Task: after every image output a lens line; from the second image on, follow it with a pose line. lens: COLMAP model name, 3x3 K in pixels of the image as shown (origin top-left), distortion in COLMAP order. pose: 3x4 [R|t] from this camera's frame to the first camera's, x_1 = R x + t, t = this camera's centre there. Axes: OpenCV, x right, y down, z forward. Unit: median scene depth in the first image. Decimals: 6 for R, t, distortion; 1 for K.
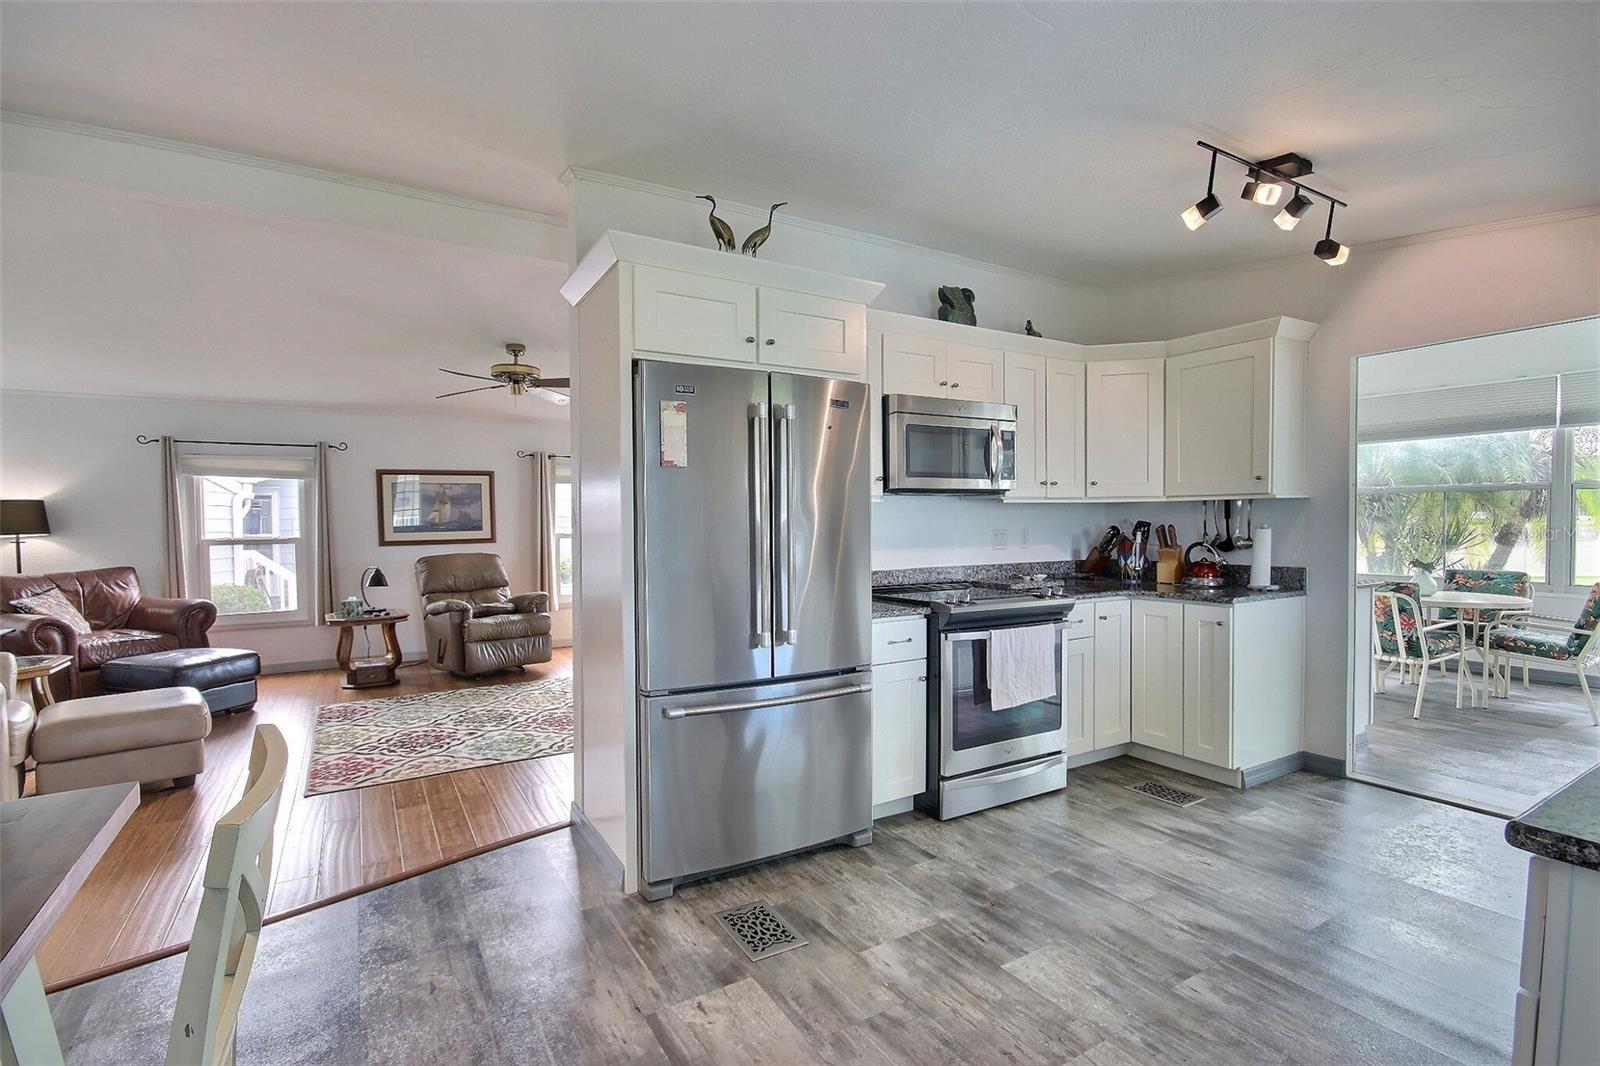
lens RADIAL K [[737.3, 0, 795.9], [0, 737.3, 542.5], [0, 0, 1]] dist [0.007842, -0.010665]
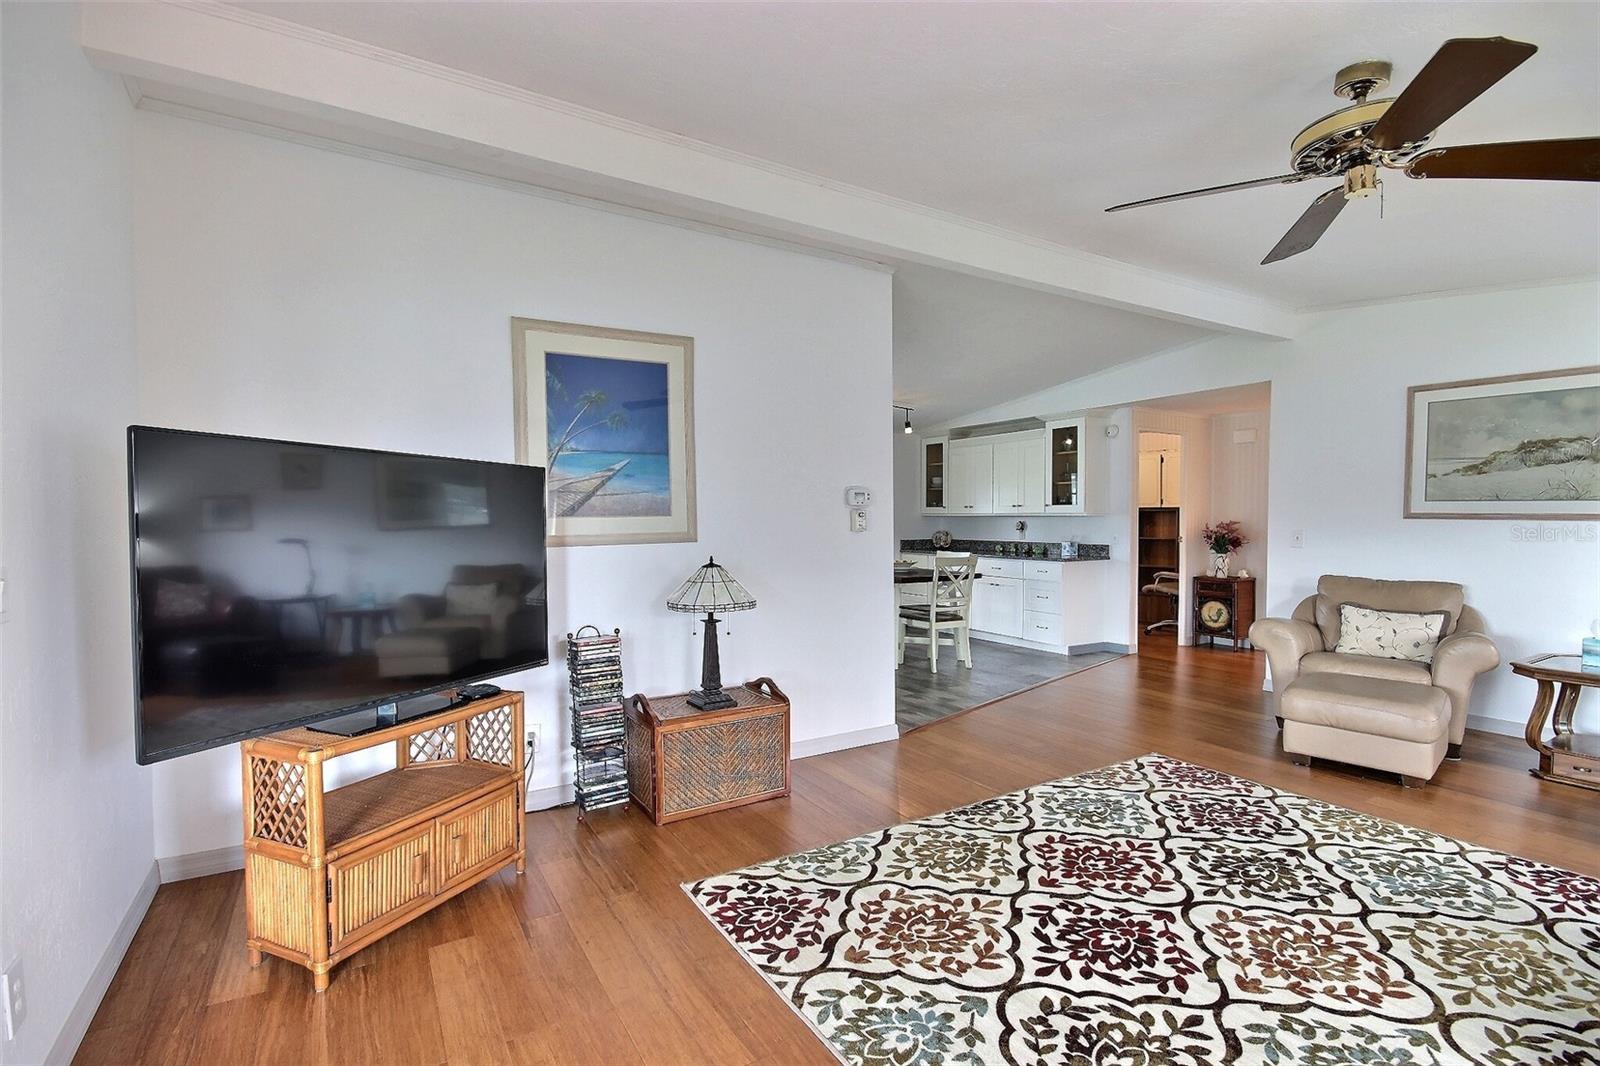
lens RADIAL K [[737.3, 0, 795.8], [0, 737.3, 545.2], [0, 0, 1]] dist [0.007842, -0.010665]
pose [[-0.999937, 0.011199, 0.000540, -0.100160], [0.011211, 0.997754, 0.066034, -0.056478], [0.000200, 0.066036, -0.997817, 1.916906]]
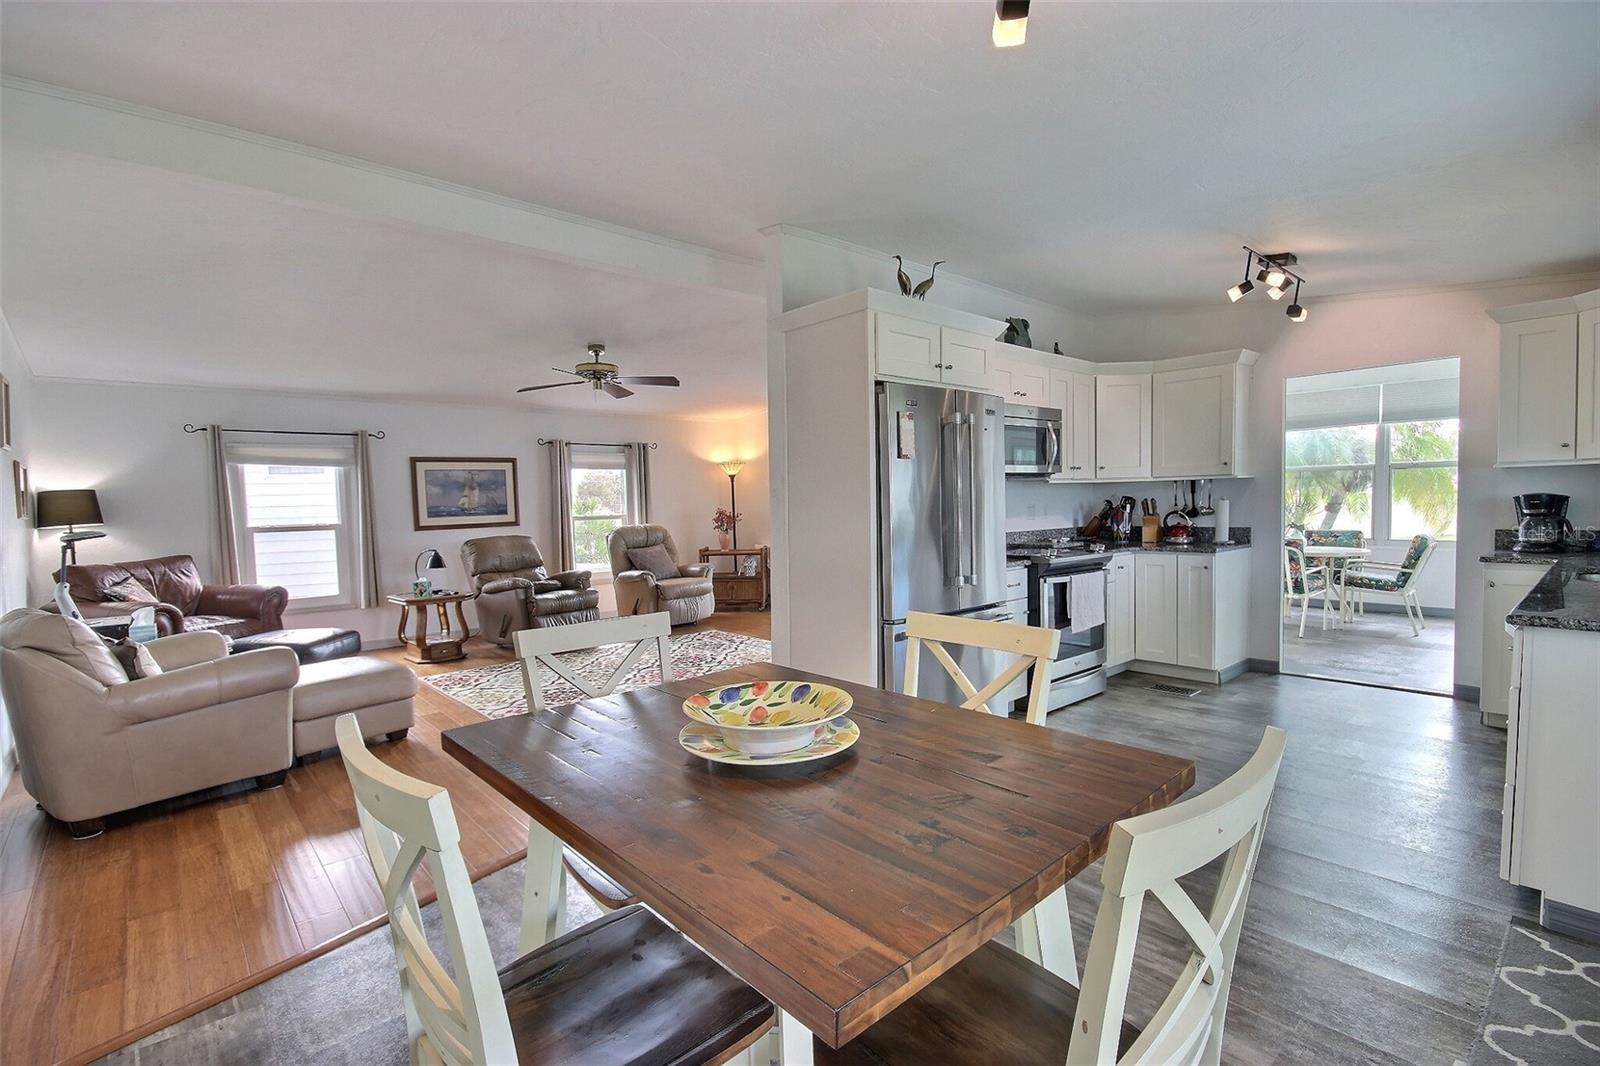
lens RADIAL K [[737.3, 0, 795.0], [0, 737.3, 543.1], [0, 0, 1]] dist [0.007842, -0.010665]
pose [[0.983171, -0.024084, 0.181093, -0.399868], [0.019624, 0.999459, 0.026381, 0.009440], [-0.181630, -0.022383, 0.983112, -0.212981]]
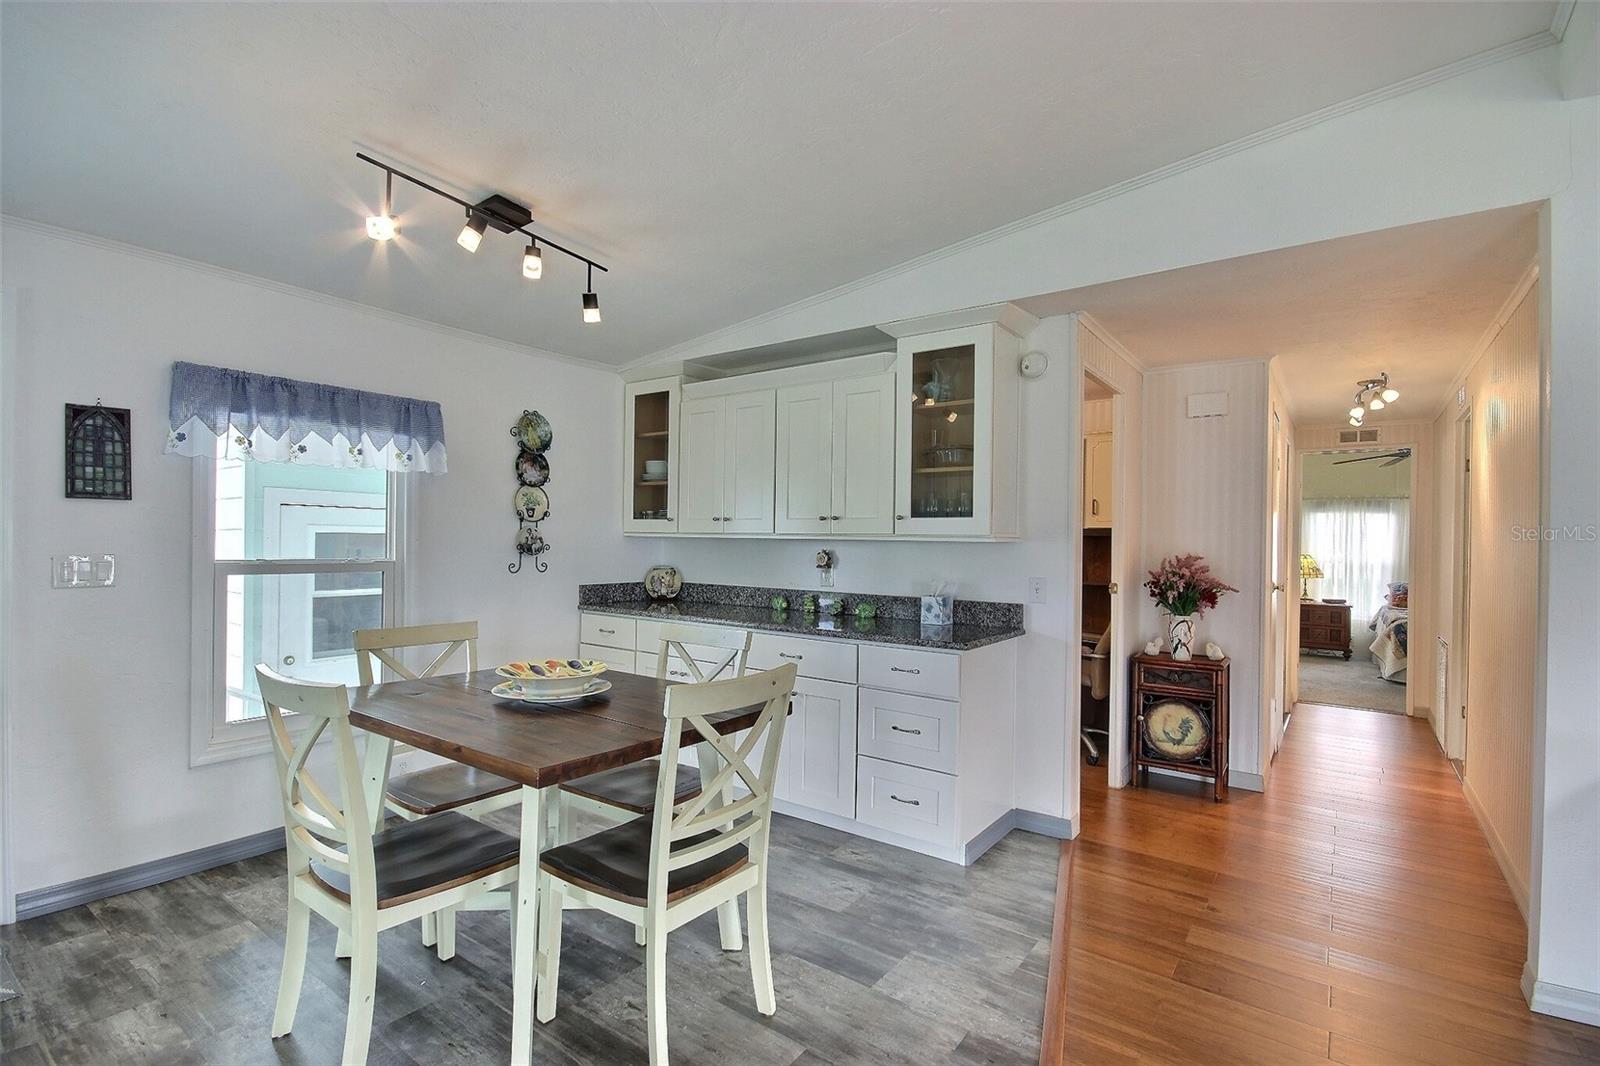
lens RADIAL K [[737.3, 0, 797.8], [0, 737.3, 544.7], [0, 0, 1]] dist [0.007842, -0.010665]
pose [[-0.921492, -0.003863, -0.388378, -0.293368], [-0.018221, 0.999279, 0.033294, -0.021146], [0.387970, 0.037757, -0.920898, 0.784892]]
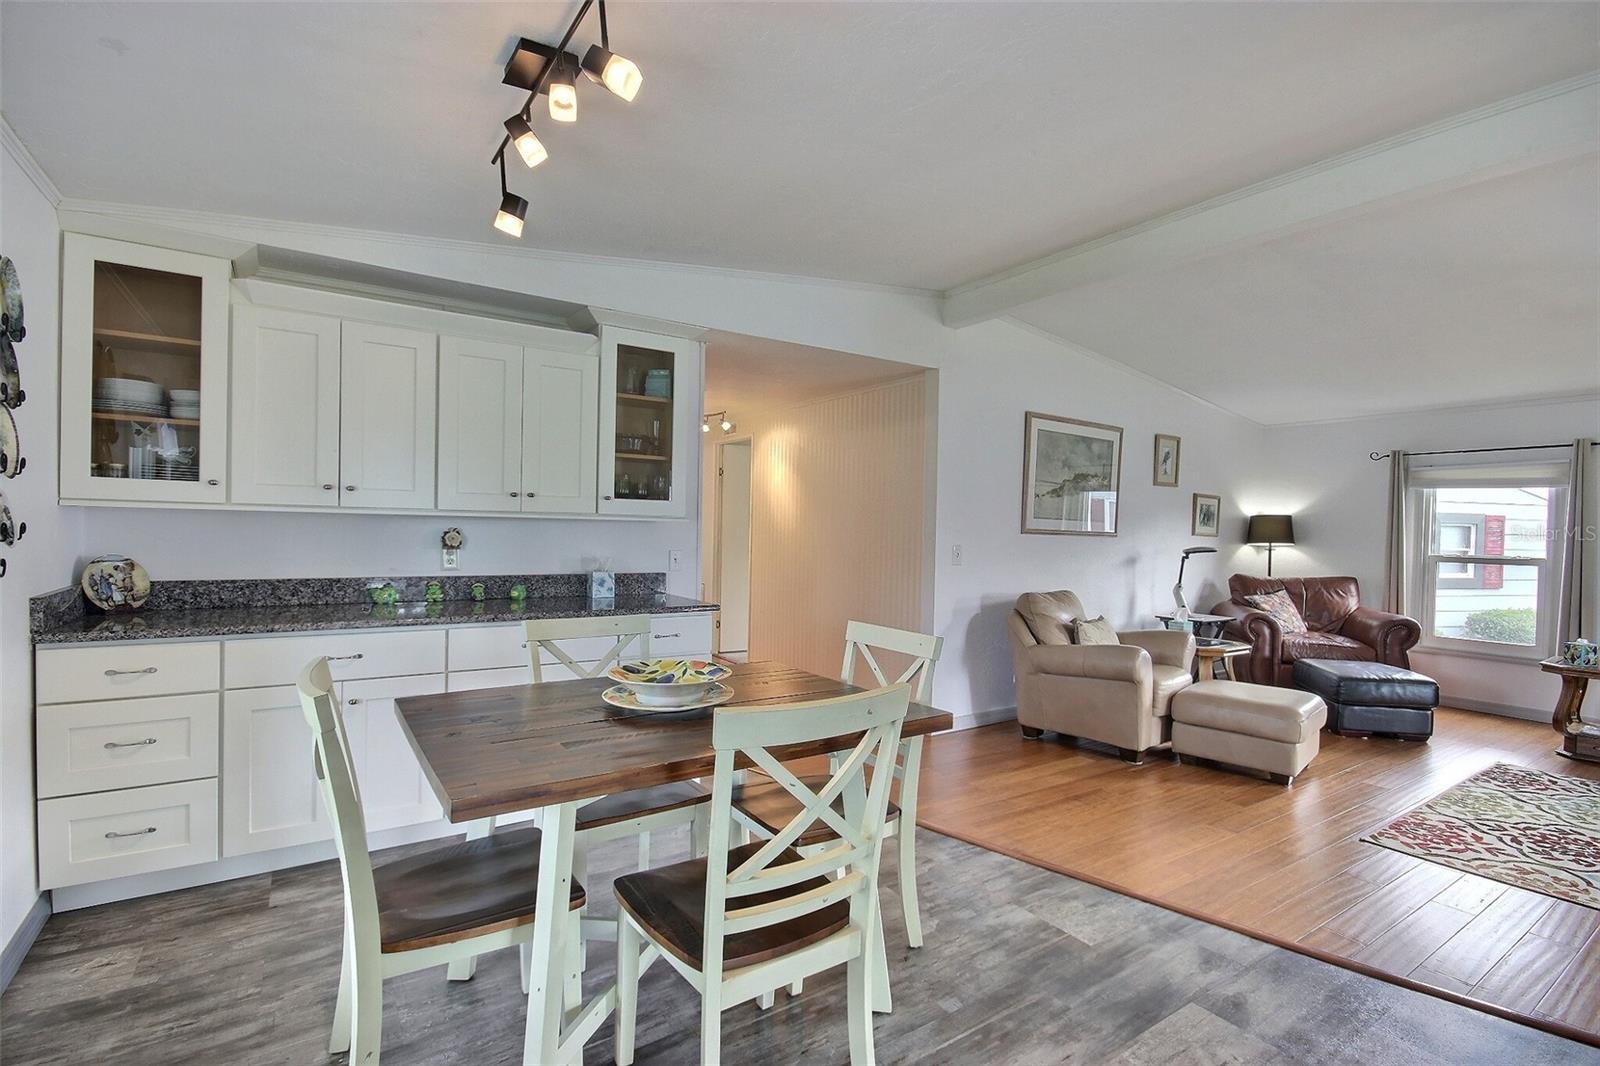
lens RADIAL K [[737.3, 0, 792.5], [0, 737.3, 538.9], [0, 0, 1]] dist [0.007842, -0.010665]
pose [[0.041446, 0.026153, -0.998798, 0.181715], [-0.050863, 0.998416, 0.024032, -0.009854], [0.997845, 0.049806, 0.042711, 0.222052]]
